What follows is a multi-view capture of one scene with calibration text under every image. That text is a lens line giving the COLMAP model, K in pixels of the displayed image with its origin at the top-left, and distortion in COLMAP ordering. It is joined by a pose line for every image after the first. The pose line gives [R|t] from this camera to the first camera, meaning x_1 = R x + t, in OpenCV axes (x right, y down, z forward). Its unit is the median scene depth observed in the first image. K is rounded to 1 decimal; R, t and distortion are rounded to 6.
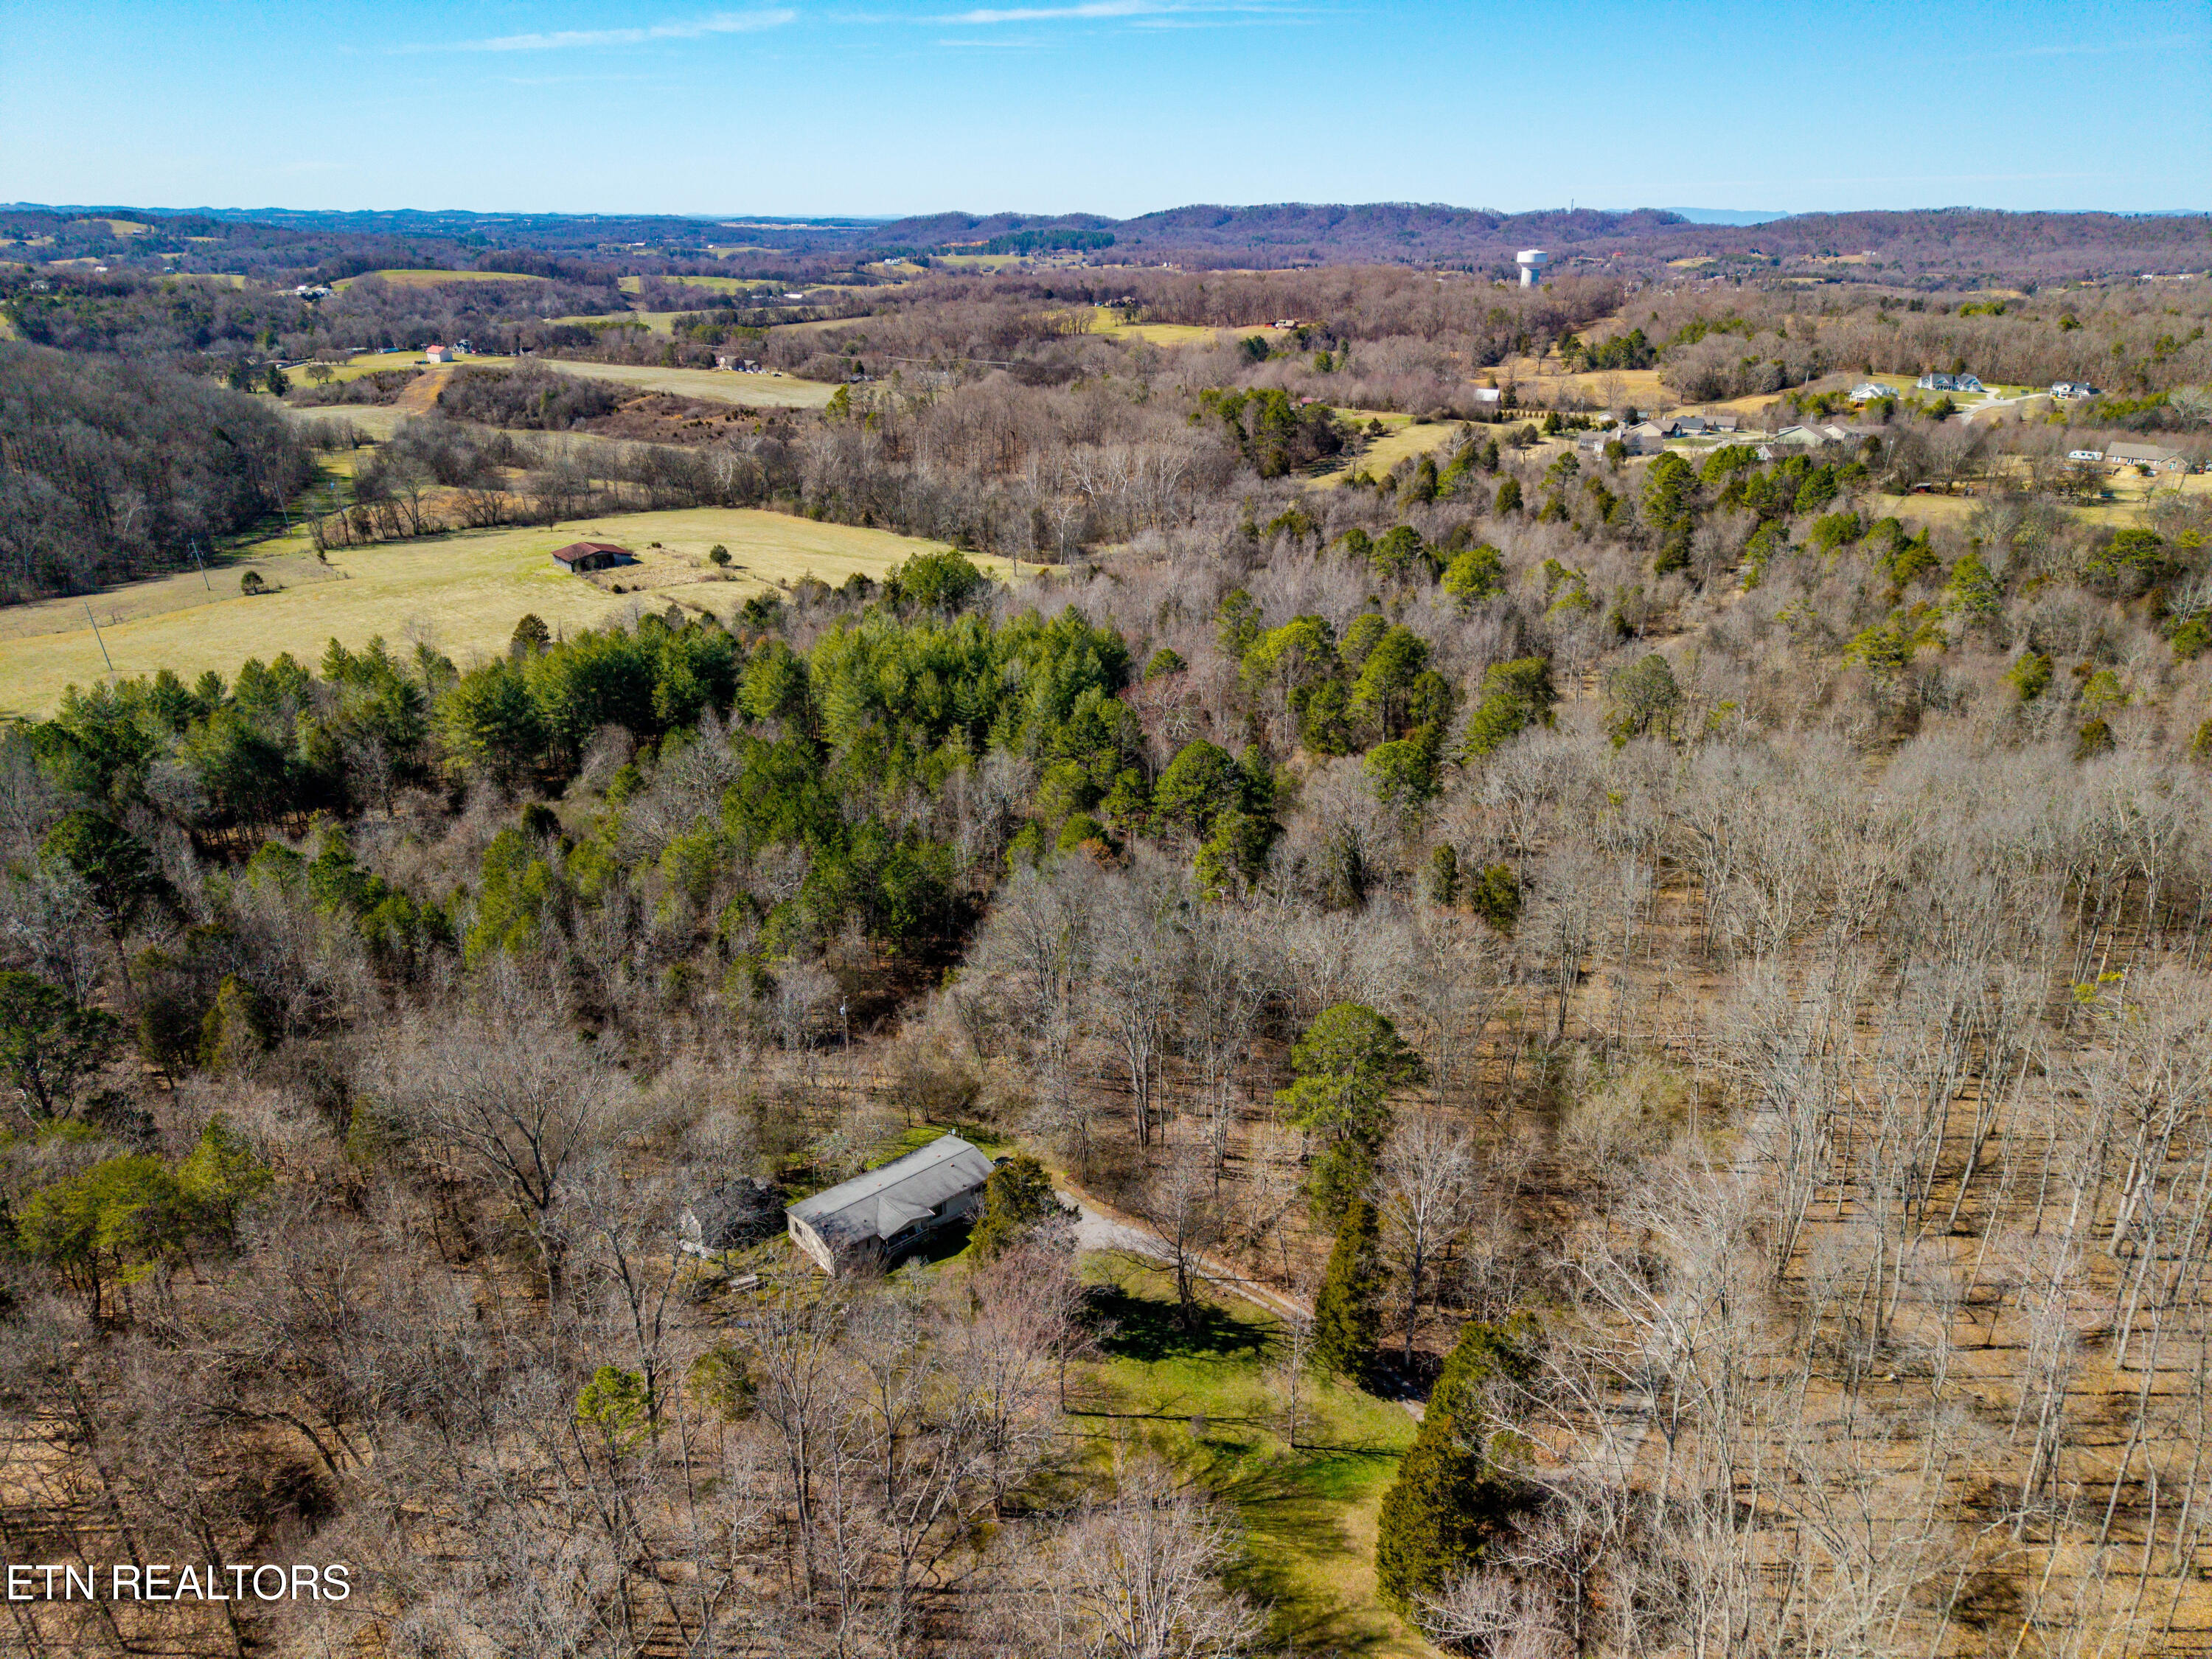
lens RADIAL K [[1475.5, 0, 1114.4], [0, 1475.5, 823.8], [0, 0, 1]] dist [0.024443, -0.023394]
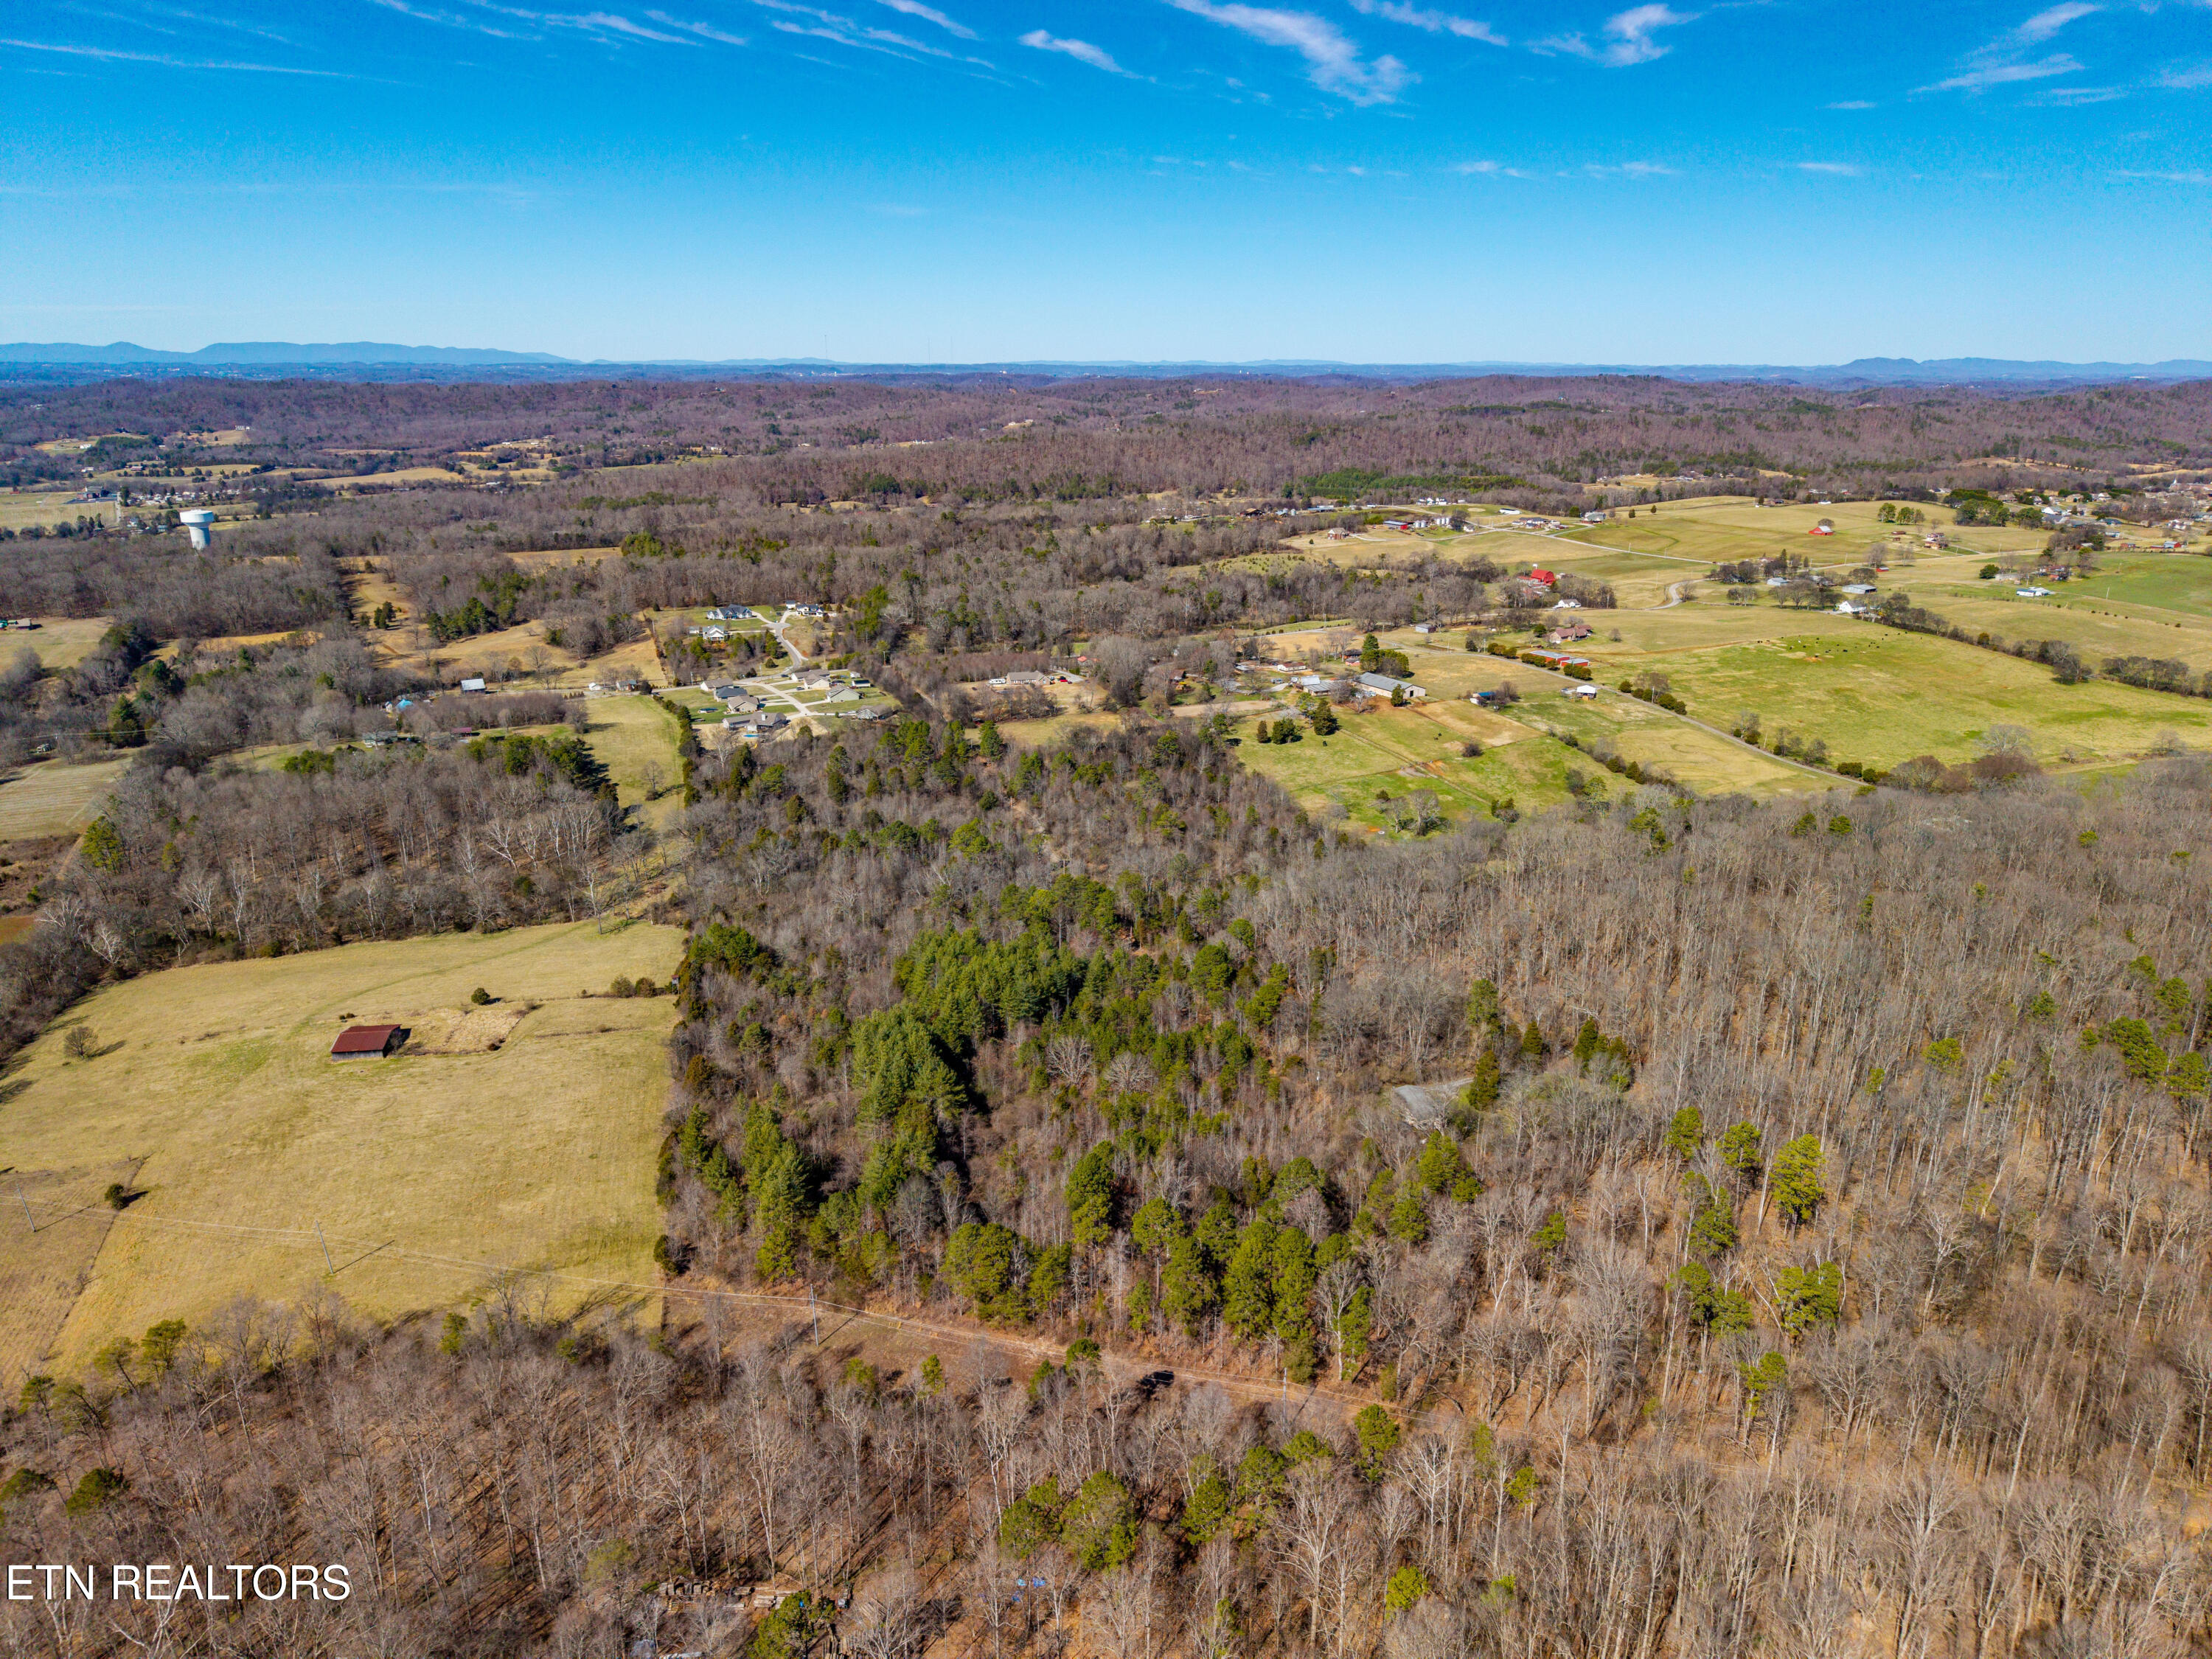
lens RADIAL K [[1475.5, 0, 1109.6], [0, 1475.5, 852.1], [0, 0, 1]] dist [0.024443, -0.023394]
pose [[0.508925, -0.280340, 0.813883, -0.832753], [0.327389, 0.937469, 0.118190, -0.234541], [-0.796123, 0.206306, 0.568882, -0.082862]]
